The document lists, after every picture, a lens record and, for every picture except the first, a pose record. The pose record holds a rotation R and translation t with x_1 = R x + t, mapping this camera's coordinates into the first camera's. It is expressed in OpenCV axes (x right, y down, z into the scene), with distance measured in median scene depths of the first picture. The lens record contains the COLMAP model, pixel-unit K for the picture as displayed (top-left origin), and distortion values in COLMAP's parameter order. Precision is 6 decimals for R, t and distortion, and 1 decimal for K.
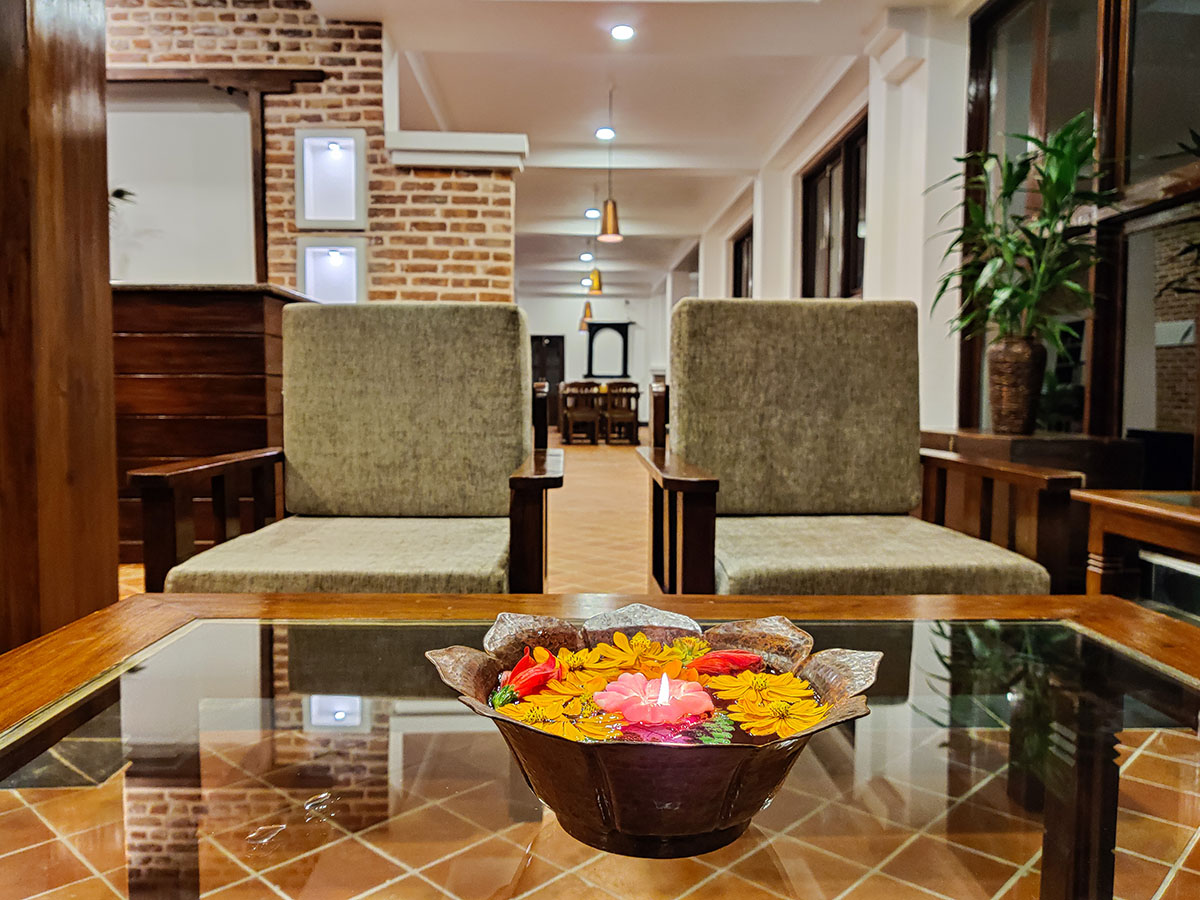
lens RADIAL K [[915.5, 0, 599.2], [0, 915.5, 450.3], [0, 0, 1]] dist [0.035091, -0.011821]
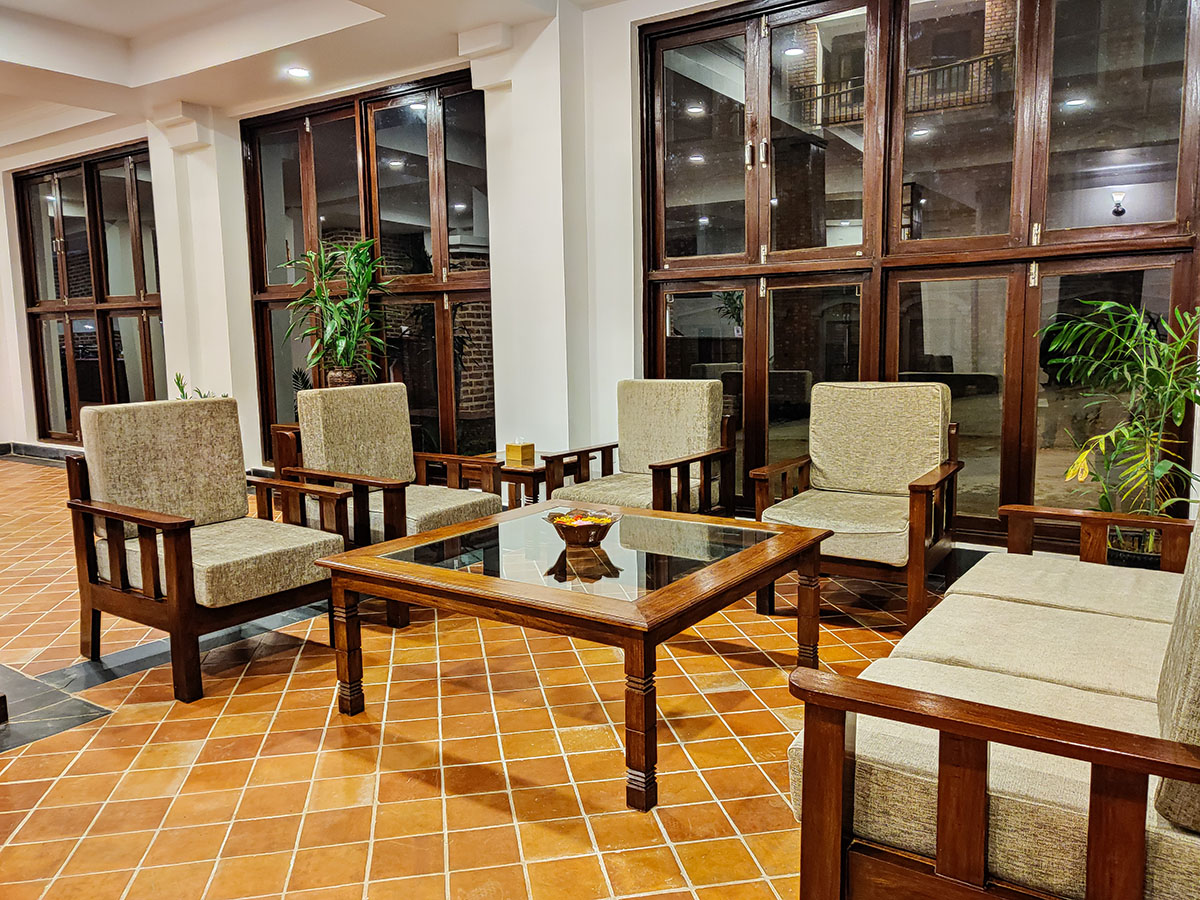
lens RADIAL K [[915.5, 0, 600.0], [0, 915.5, 444.8], [0, 0, 1]] dist [0.035091, -0.011821]
pose [[0.578561, -0.109430, 0.808265, -0.640982], [0.061399, 0.993991, 0.090626, -0.106771], [-0.813325, -0.002806, 0.581803, -0.339889]]
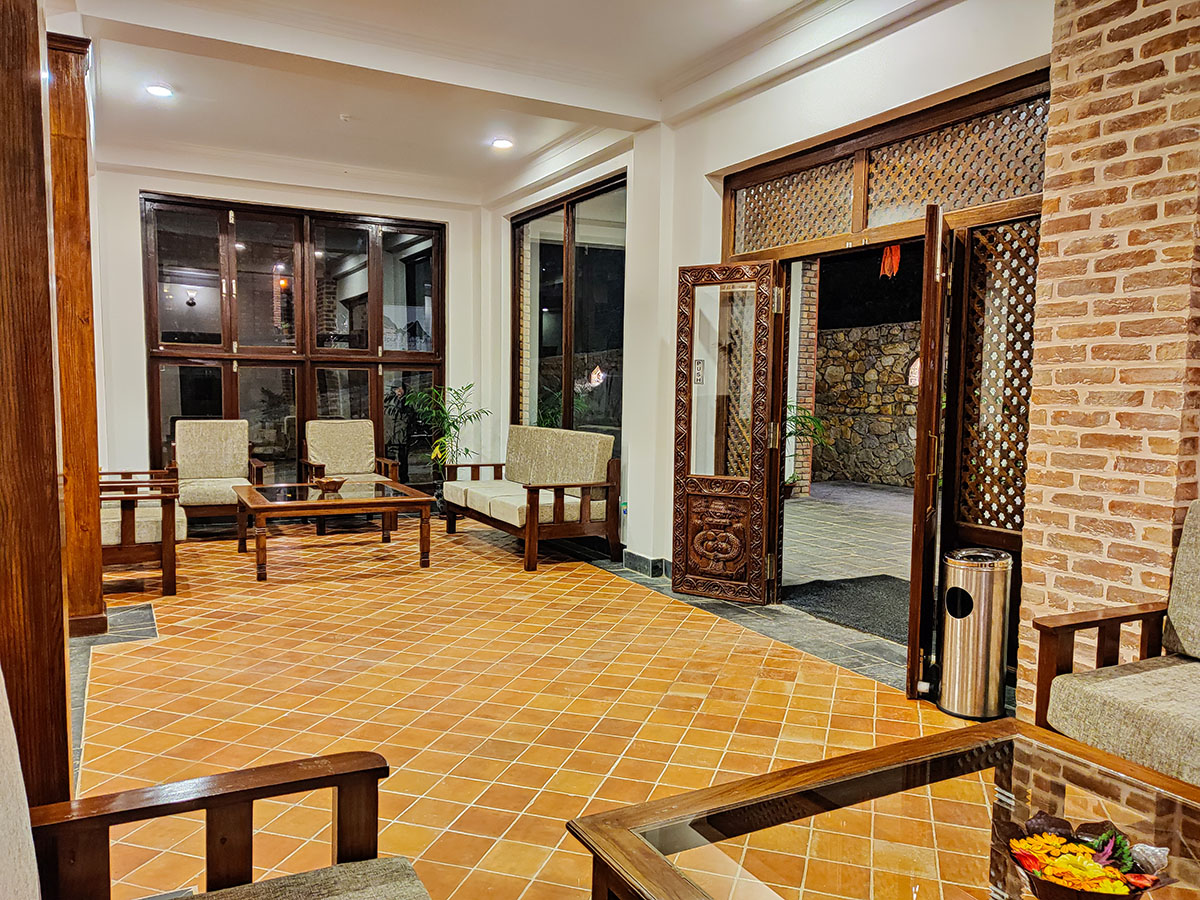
lens RADIAL K [[915.5, 0, 602.8], [0, 915.5, 457.7], [0, 0, 1]] dist [0.035091, -0.011821]
pose [[-0.458365, -0.075325, 0.885566, -1.852104], [0.031702, 0.994382, 0.100989, -0.176665], [-0.888199, 0.074364, -0.453402, 0.495666]]
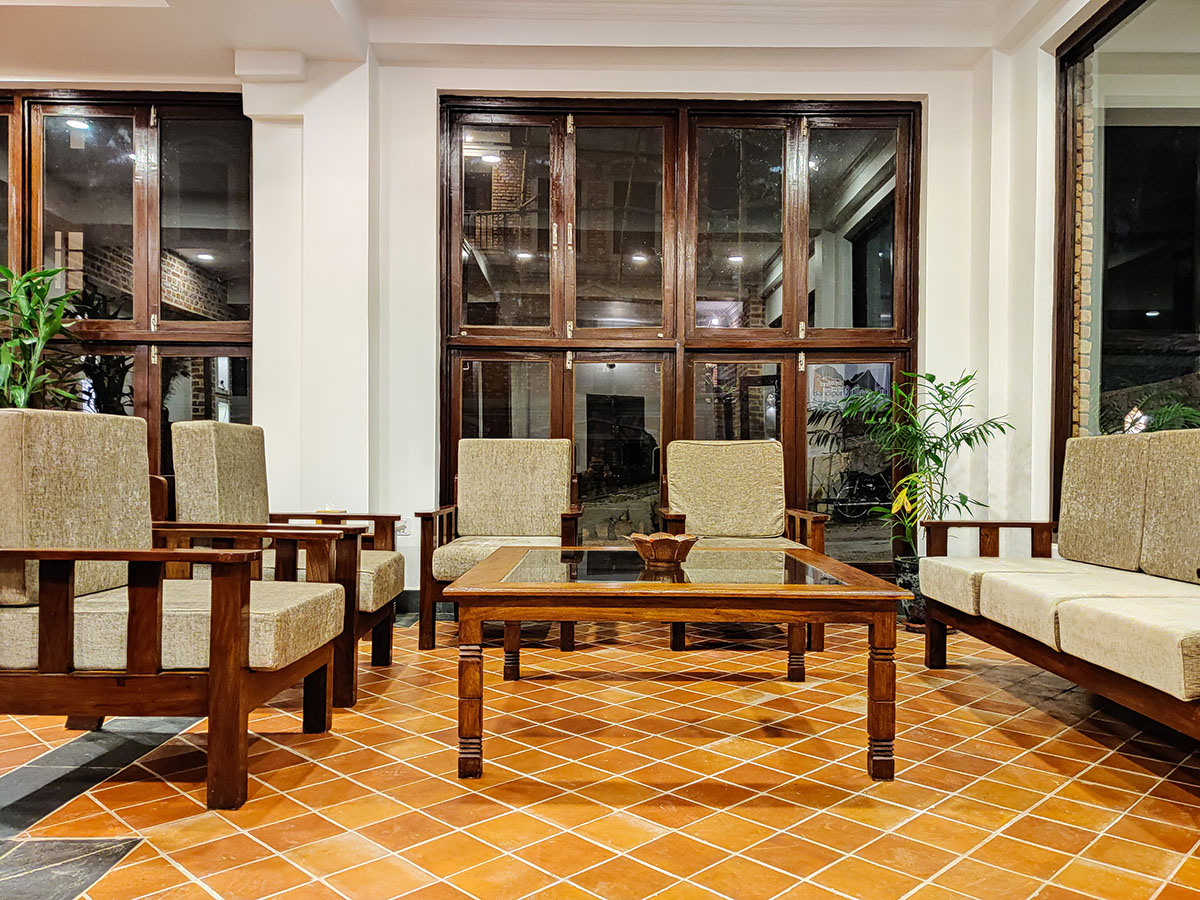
lens RADIAL K [[915.5, 0, 602.7], [0, 915.5, 466.8], [0, 0, 1]] dist [0.035091, -0.011821]
pose [[0.005038, -0.003349, 0.999982, -0.809177], [0.046528, 0.998912, 0.003111, -0.035525], [-0.998904, 0.046511, 0.005189, 0.200199]]
